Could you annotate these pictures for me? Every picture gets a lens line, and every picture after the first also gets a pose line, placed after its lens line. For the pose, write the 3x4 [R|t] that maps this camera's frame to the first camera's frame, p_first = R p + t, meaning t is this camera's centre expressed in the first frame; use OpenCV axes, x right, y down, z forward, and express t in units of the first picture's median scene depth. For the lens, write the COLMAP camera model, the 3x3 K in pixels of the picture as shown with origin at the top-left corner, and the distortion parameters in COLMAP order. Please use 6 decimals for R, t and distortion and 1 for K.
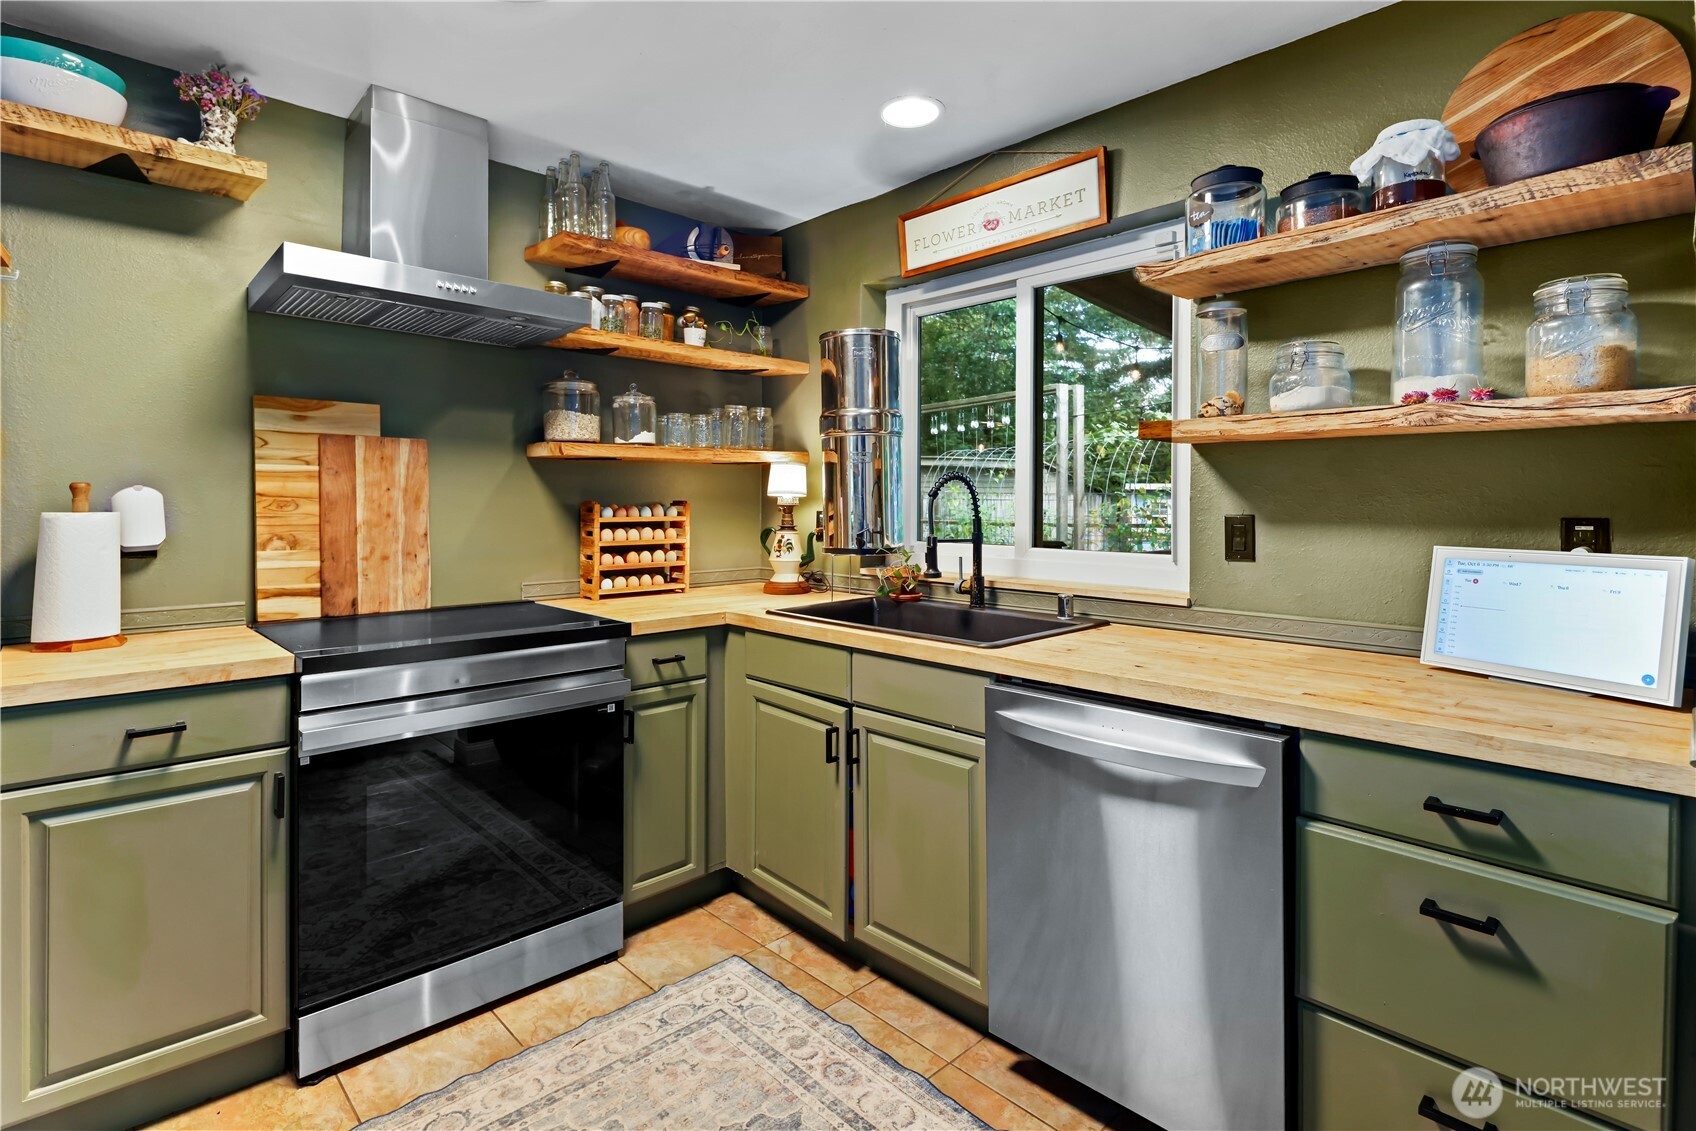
lens RADIAL K [[823.0, 0, 836.1], [0, 823.0, 504.0], [0, 0, 1]] dist [0.000814, -0.000451]
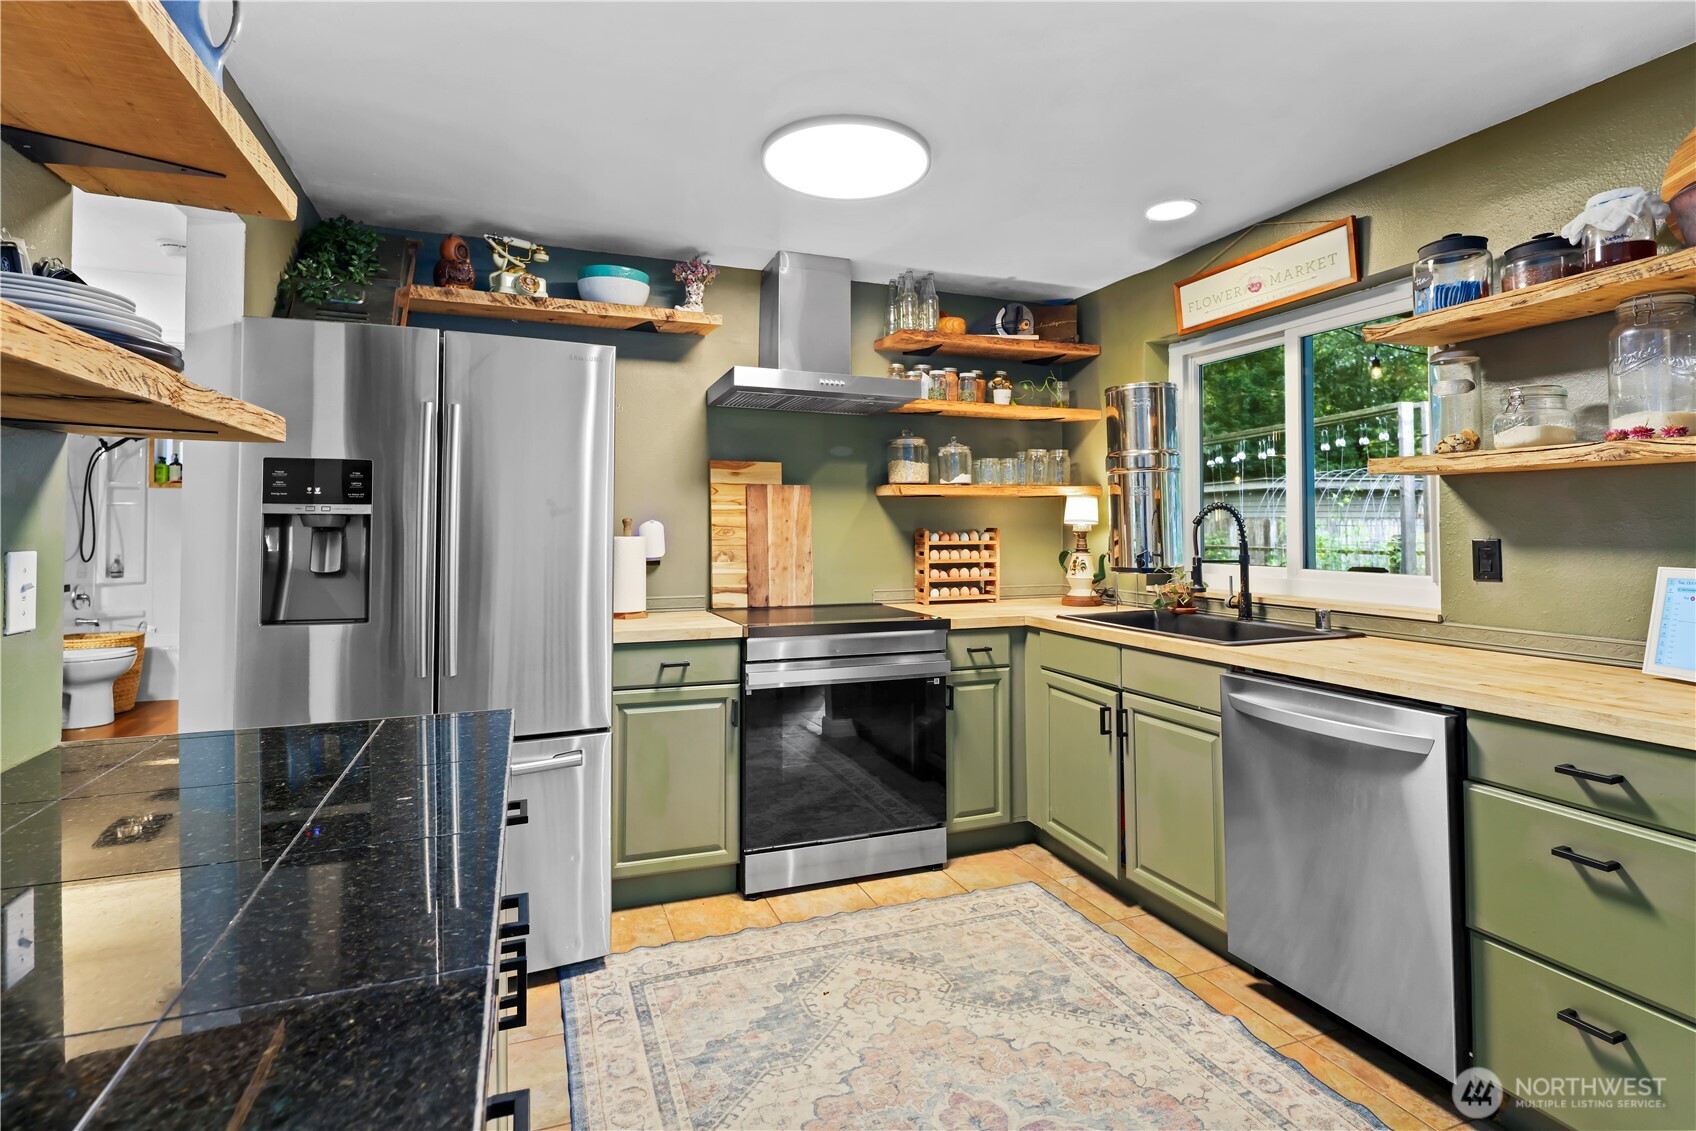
lens RADIAL K [[821.9, 0, 844.9], [0, 821.9, 508.4], [0, 0, 1]] dist [-0.001295, -0.001235]
pose [[0.925472, -0.013087, -0.378590, 0.098913], [0.002708, 0.999606, -0.027933, 0.000683], [0.378807, 0.024826, 0.925143, -0.304410]]
